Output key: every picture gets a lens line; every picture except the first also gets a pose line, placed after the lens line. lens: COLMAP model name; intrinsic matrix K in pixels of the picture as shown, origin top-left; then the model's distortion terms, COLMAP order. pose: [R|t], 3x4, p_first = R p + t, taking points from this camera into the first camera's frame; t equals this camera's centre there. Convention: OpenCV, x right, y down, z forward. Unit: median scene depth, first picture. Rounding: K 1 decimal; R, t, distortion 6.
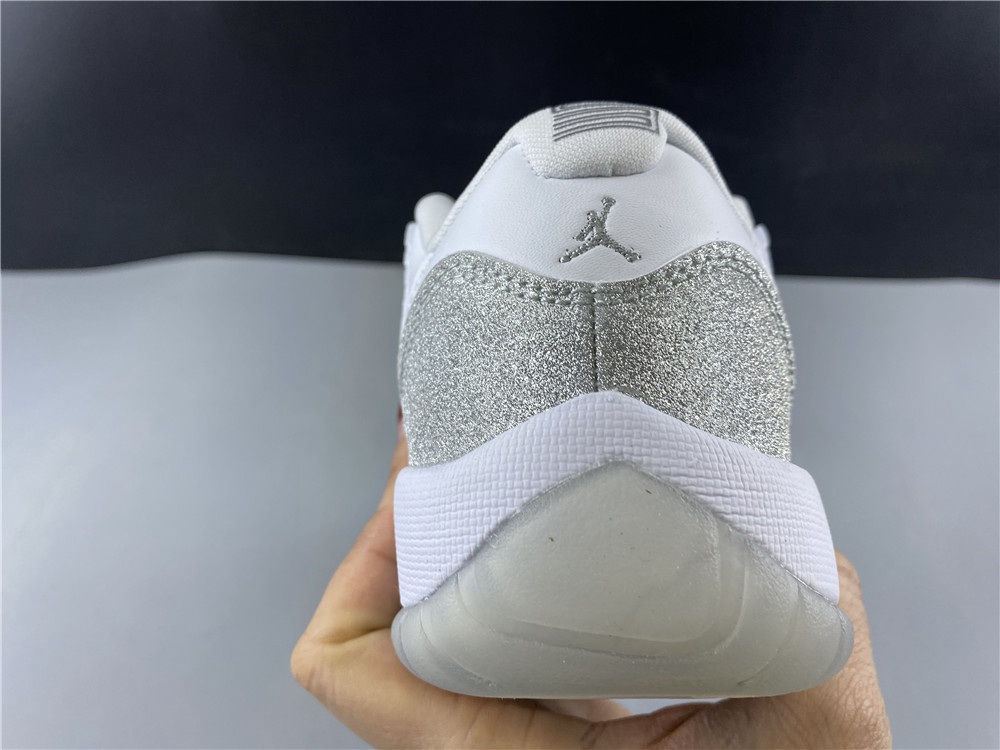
lens RADIAL K [[928.6, 0, 500.0], [0, 928.6, 375.0], [0, 0, 1]] dist [0.187055, -0.010853]
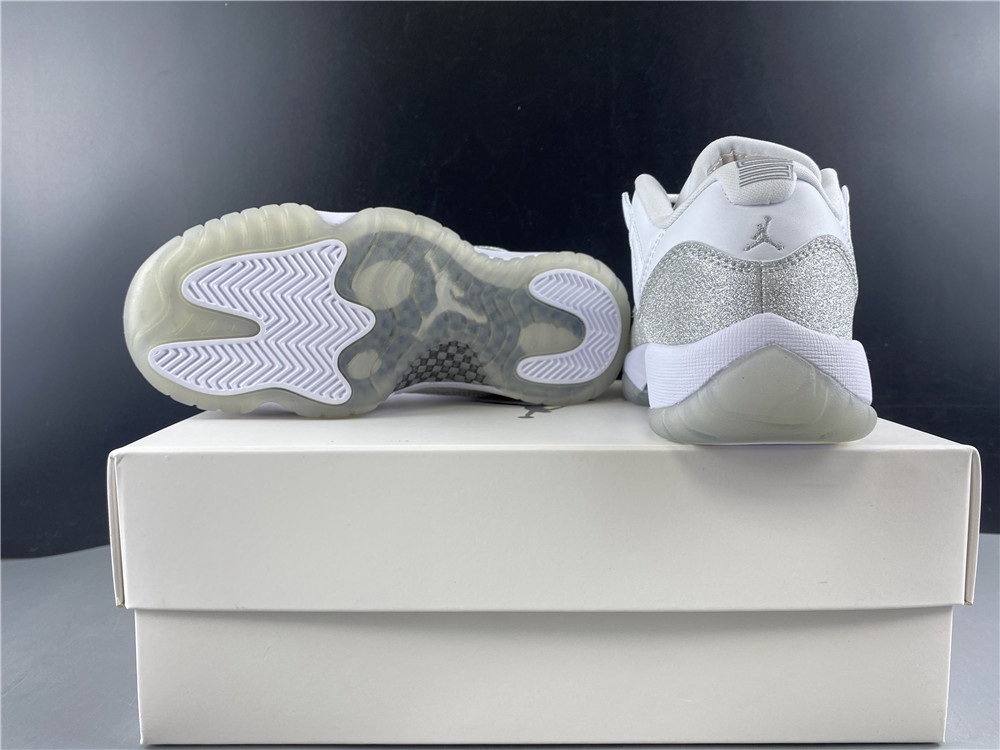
lens RADIAL K [[928.6, 0, 500.0], [0, 928.6, 375.0], [0, 0, 1]] dist [0.187055, -0.010853]
pose [[0.997745, -0.007417, -0.066705, -0.355233], [0.019413, 0.983286, 0.181030, -0.244418], [0.064247, -0.181916, 0.981213, -1.222761]]
